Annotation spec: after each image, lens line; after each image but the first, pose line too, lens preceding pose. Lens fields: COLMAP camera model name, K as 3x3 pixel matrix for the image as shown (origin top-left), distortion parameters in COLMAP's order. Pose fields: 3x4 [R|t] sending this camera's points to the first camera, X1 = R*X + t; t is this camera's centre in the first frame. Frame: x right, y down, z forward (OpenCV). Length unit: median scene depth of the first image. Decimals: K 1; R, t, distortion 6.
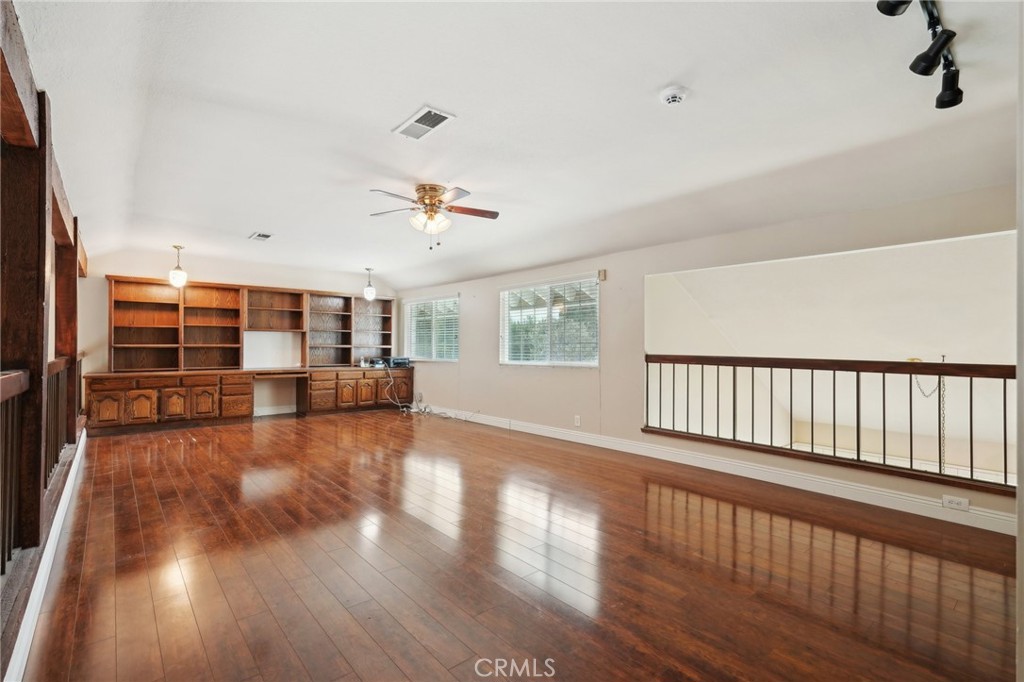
lens RADIAL K [[449.6, 0, 512.0], [0, 449.6, 341.0], [0, 0, 1]] dist [-0.000219, -0.000021]
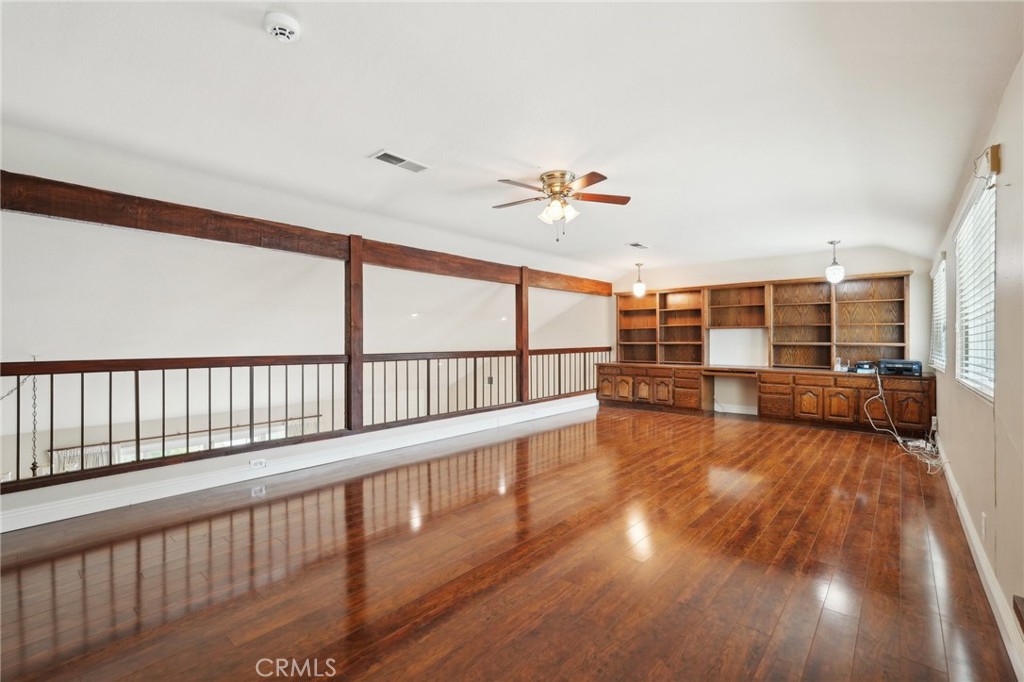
lens RADIAL K [[483.9, 0, 512.0], [0, 483.9, 341.0], [0, 0, 1]] dist [0.000152, 0.000029]
pose [[0.165458, -0.004372, -0.986207, 0.443617], [0.008326, 0.999961, -0.003036, 0.004982], [0.986182, -0.007709, 0.165488, 0.359054]]
